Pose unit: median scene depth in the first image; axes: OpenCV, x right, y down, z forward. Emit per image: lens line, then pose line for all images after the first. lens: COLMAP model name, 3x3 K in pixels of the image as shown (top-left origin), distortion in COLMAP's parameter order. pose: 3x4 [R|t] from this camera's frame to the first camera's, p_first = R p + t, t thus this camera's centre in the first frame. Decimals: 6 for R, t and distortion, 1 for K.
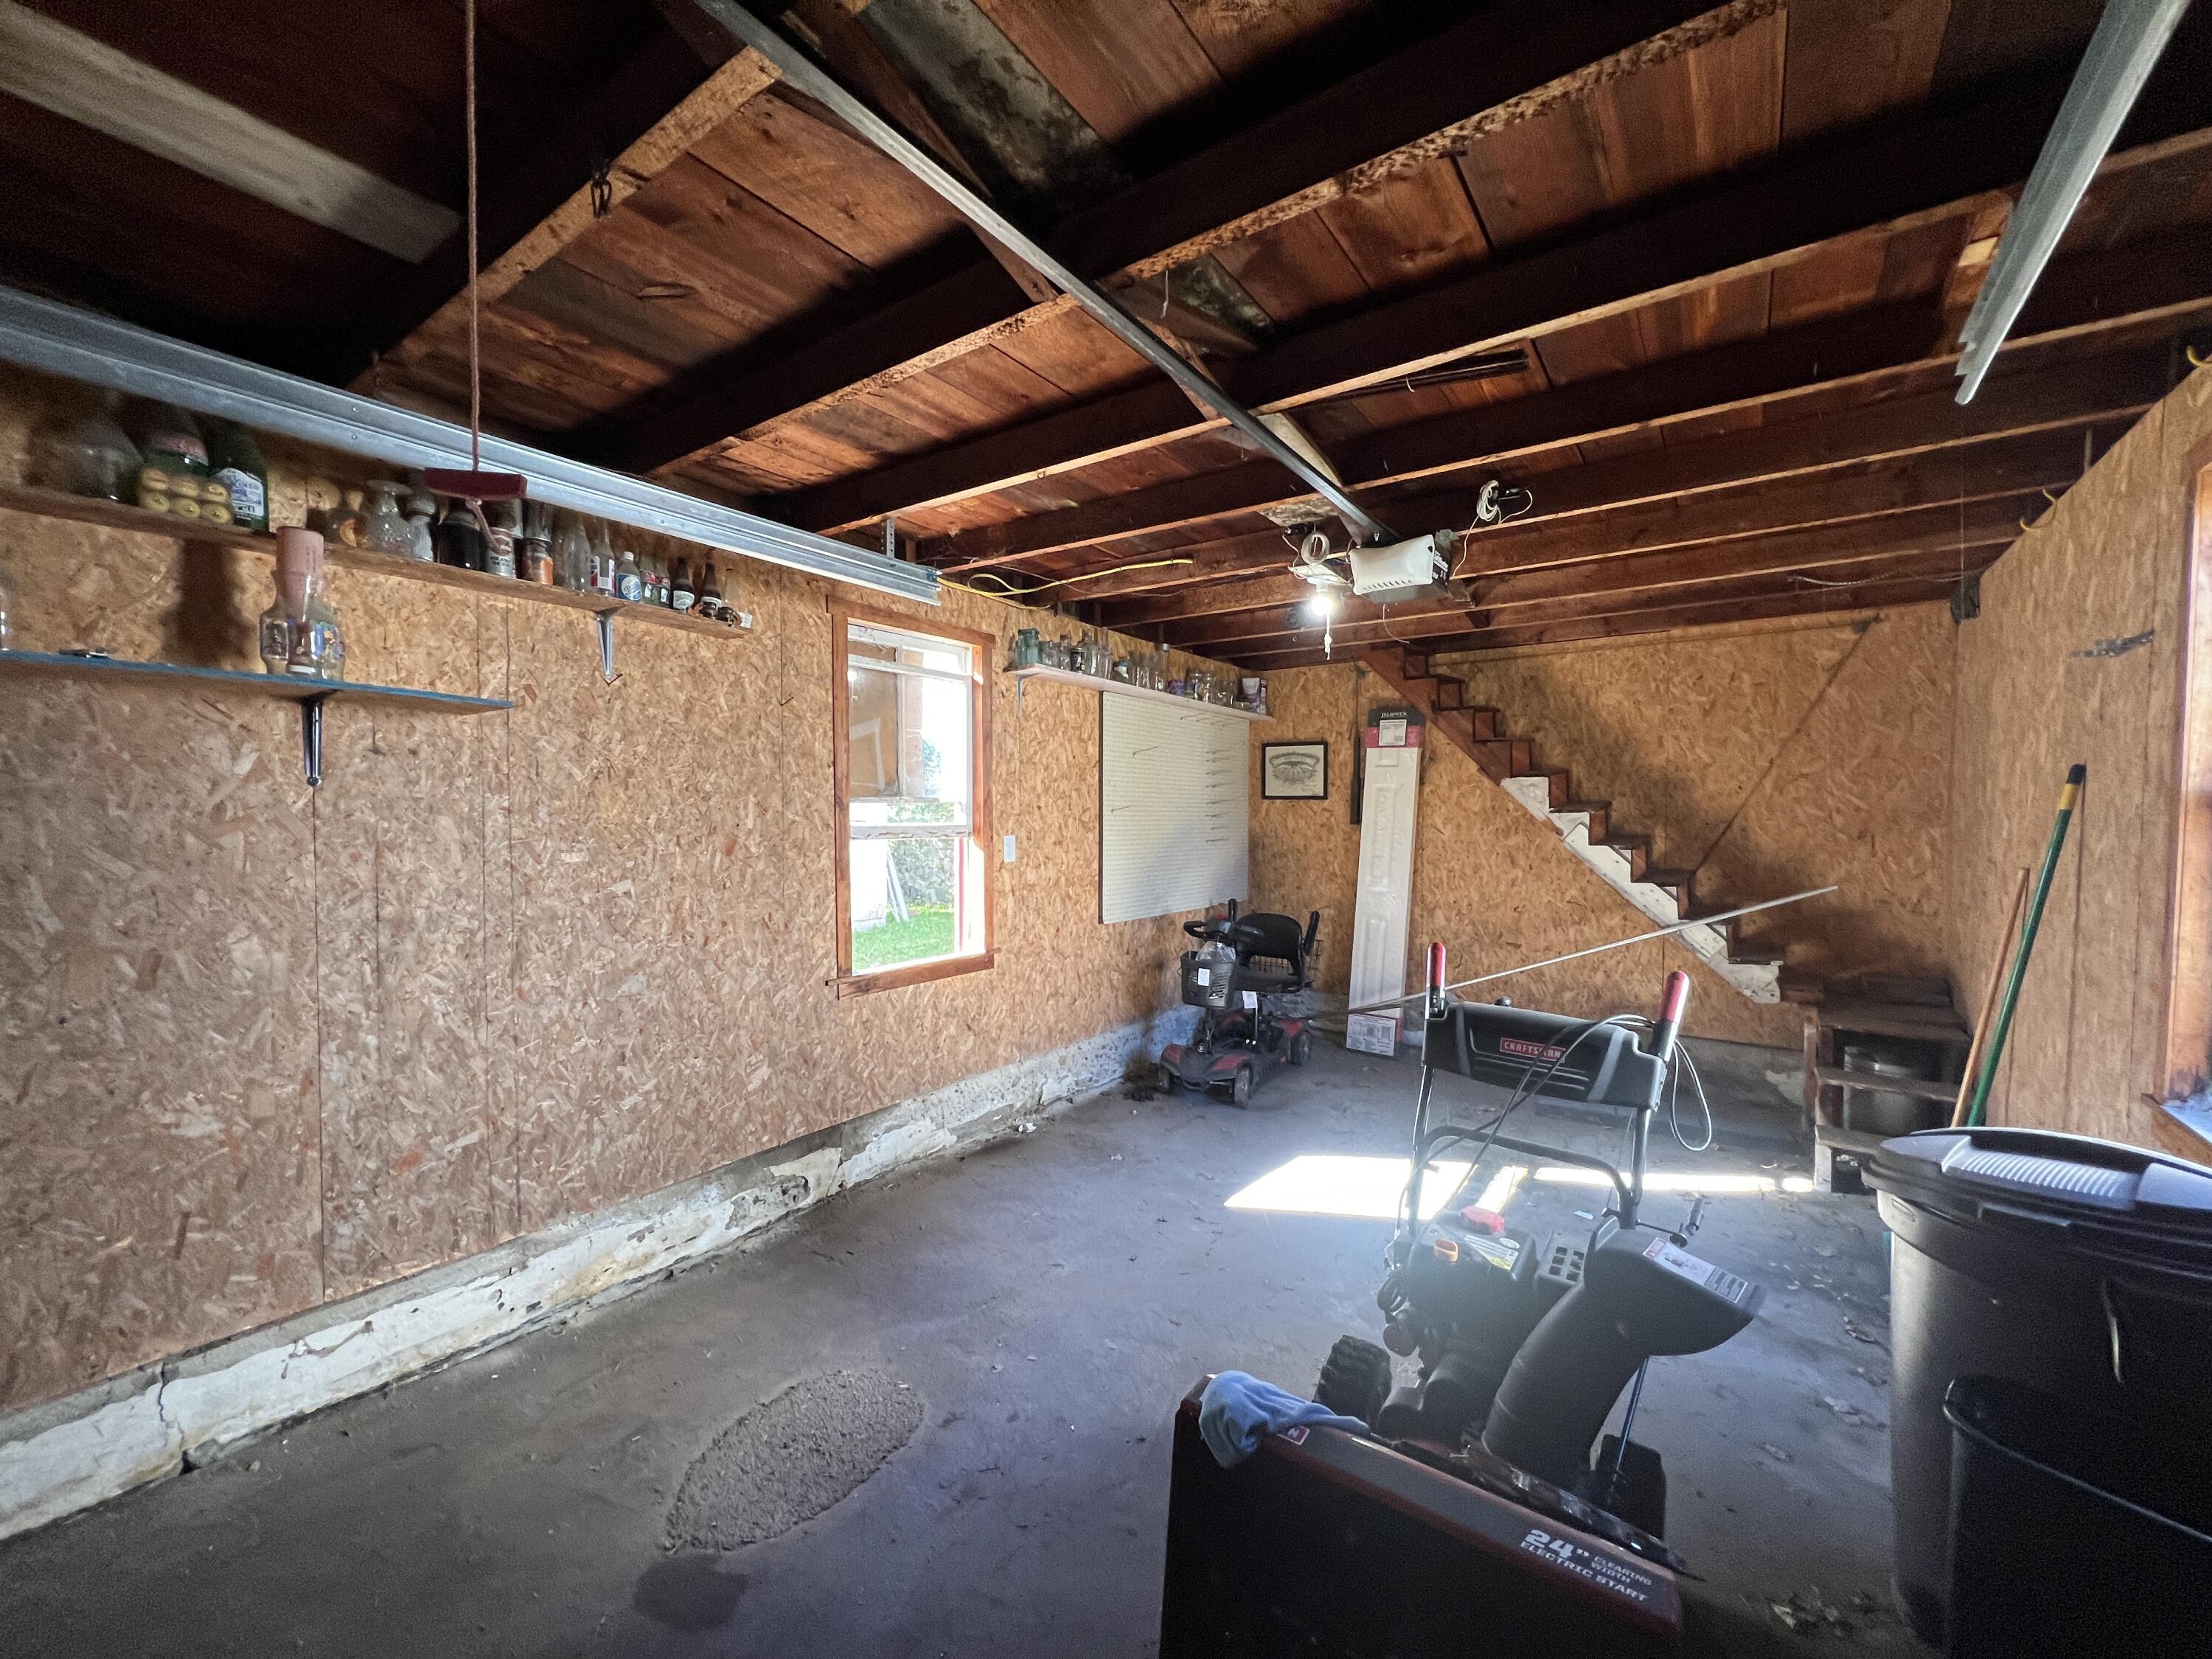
lens RADIAL K [[890.4, 0, 1106.0], [0, 890.4, 829.5], [0, 0, 1]] dist [-0.000704, -0.000100]
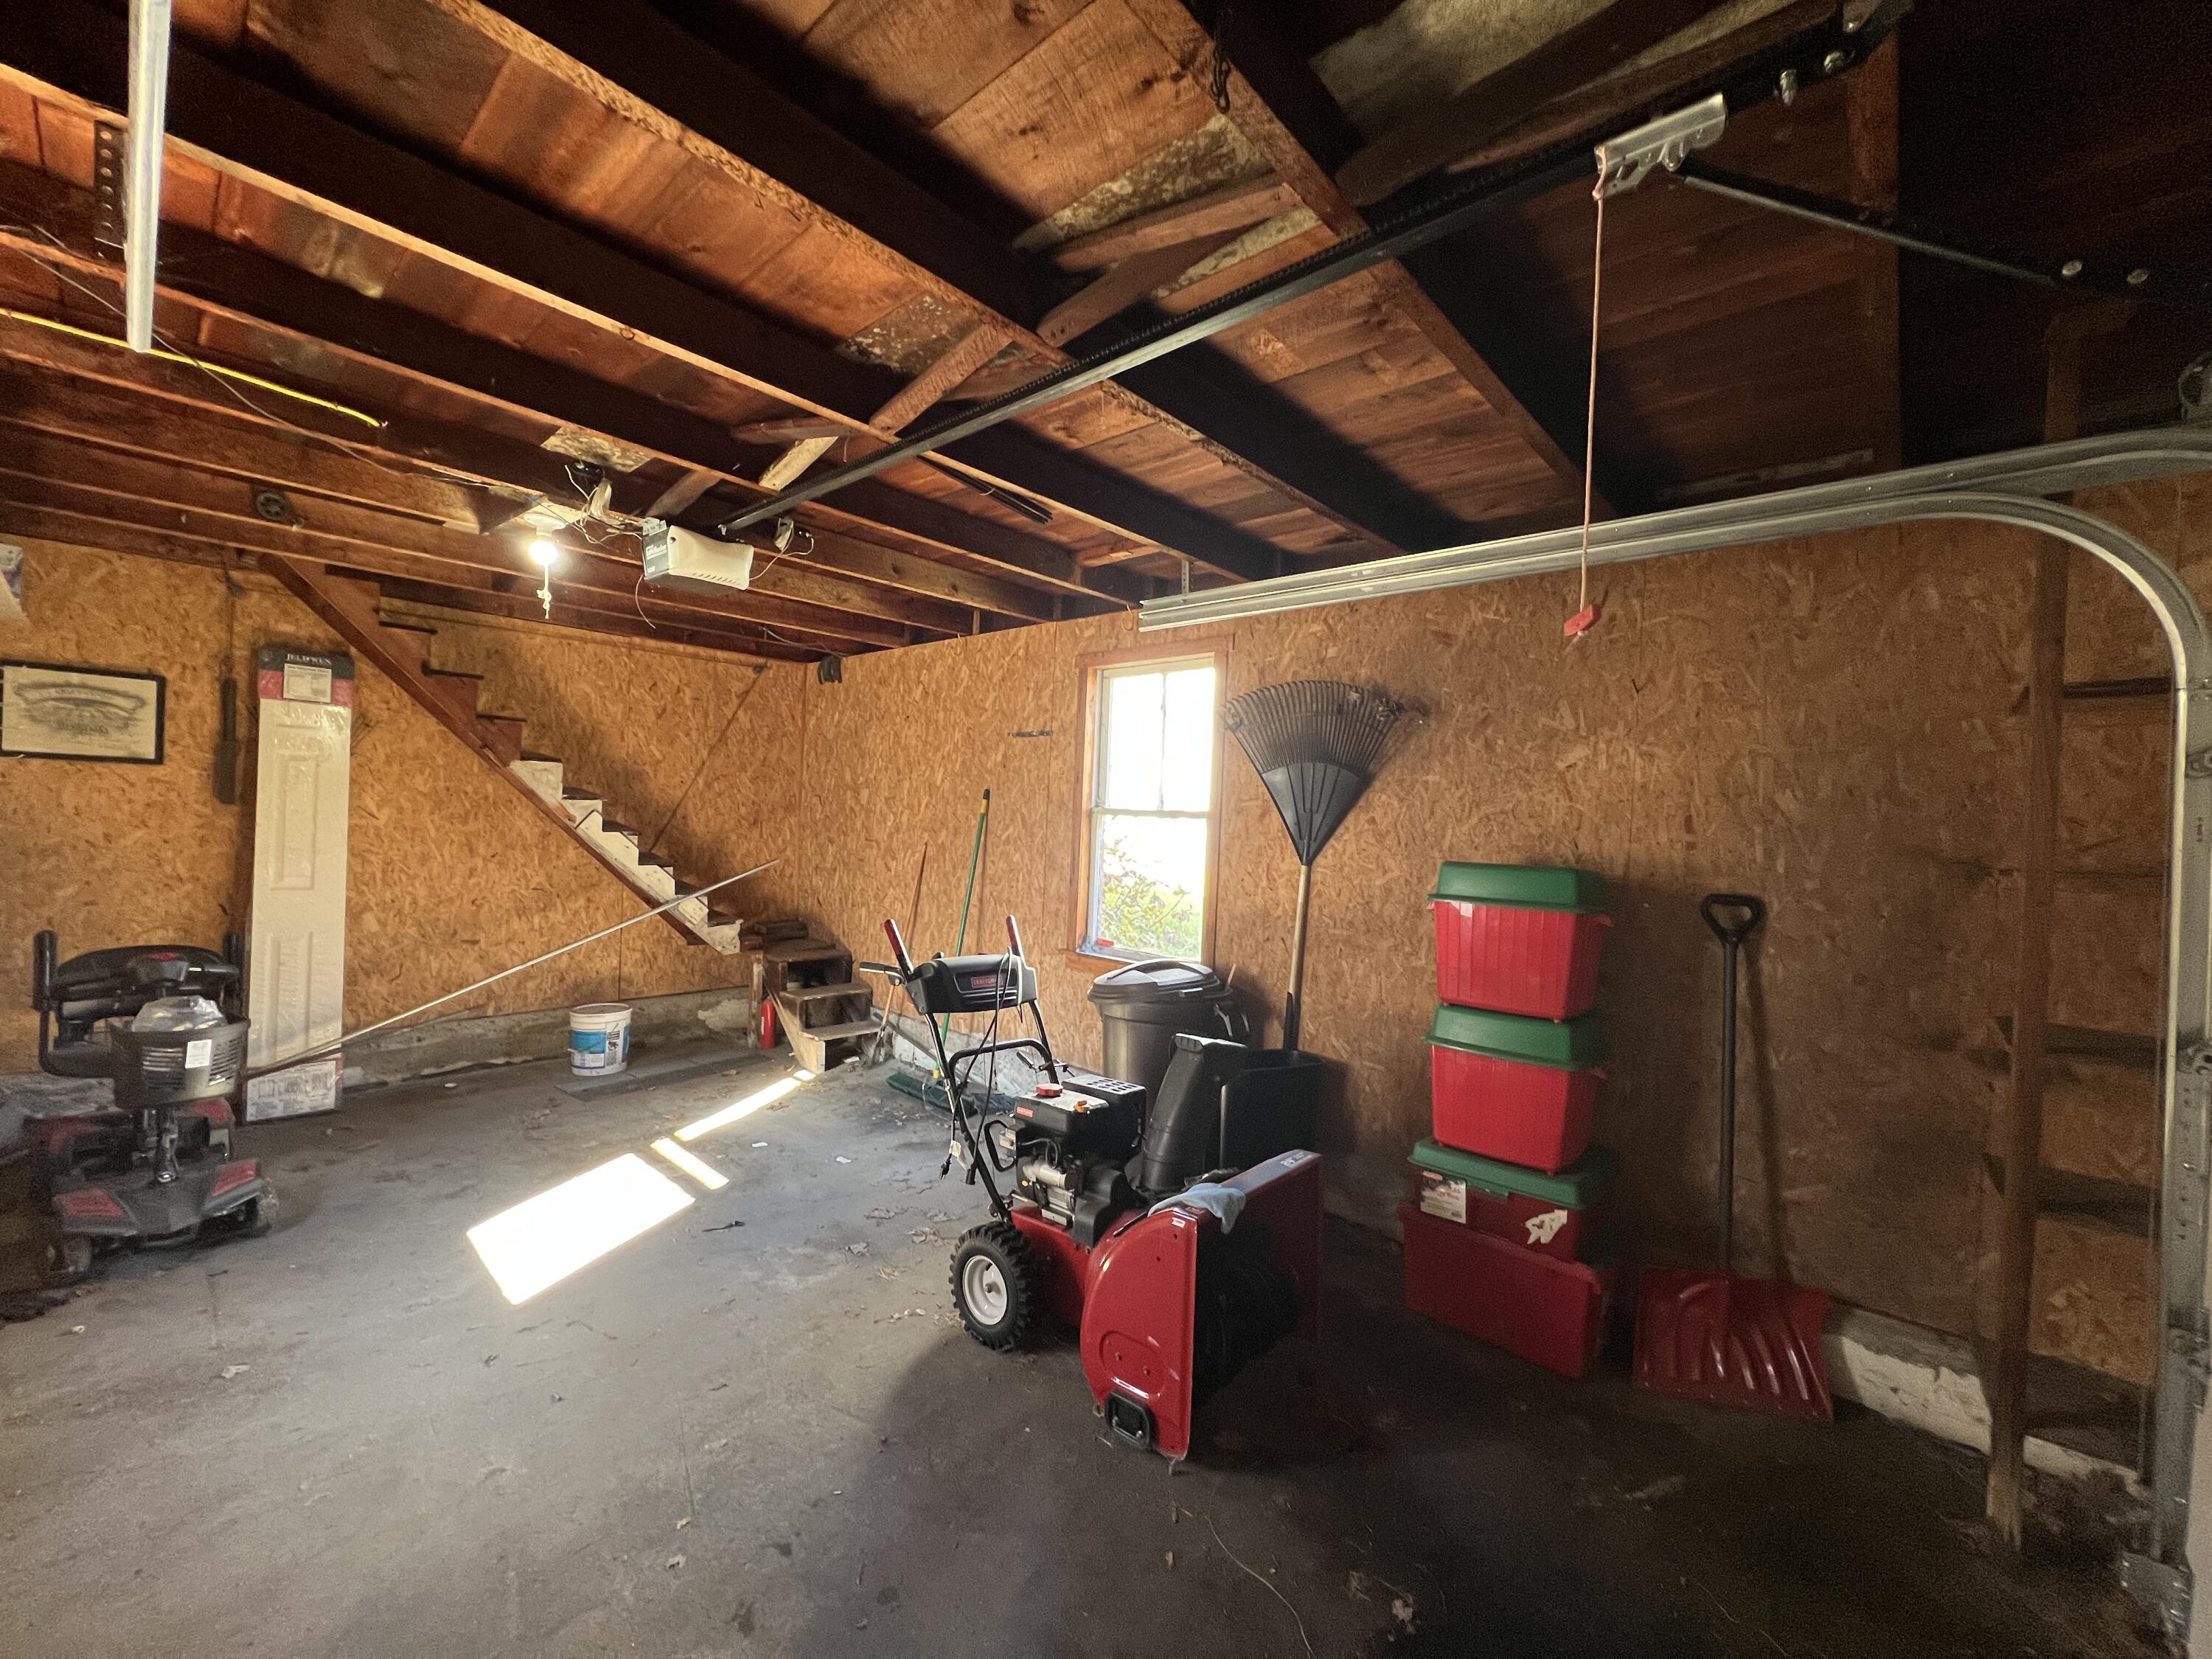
lens RADIAL K [[881.7, 0, 1106.0], [0, 881.7, 829.5], [0, 0, 1]] dist [-0.000818, -0.000308]
pose [[0.110434, -0.010882, 0.993824, -0.413485], [-0.017814, 0.999758, 0.012927, -0.008798], [-0.993724, -0.019132, 0.110214, 0.298073]]
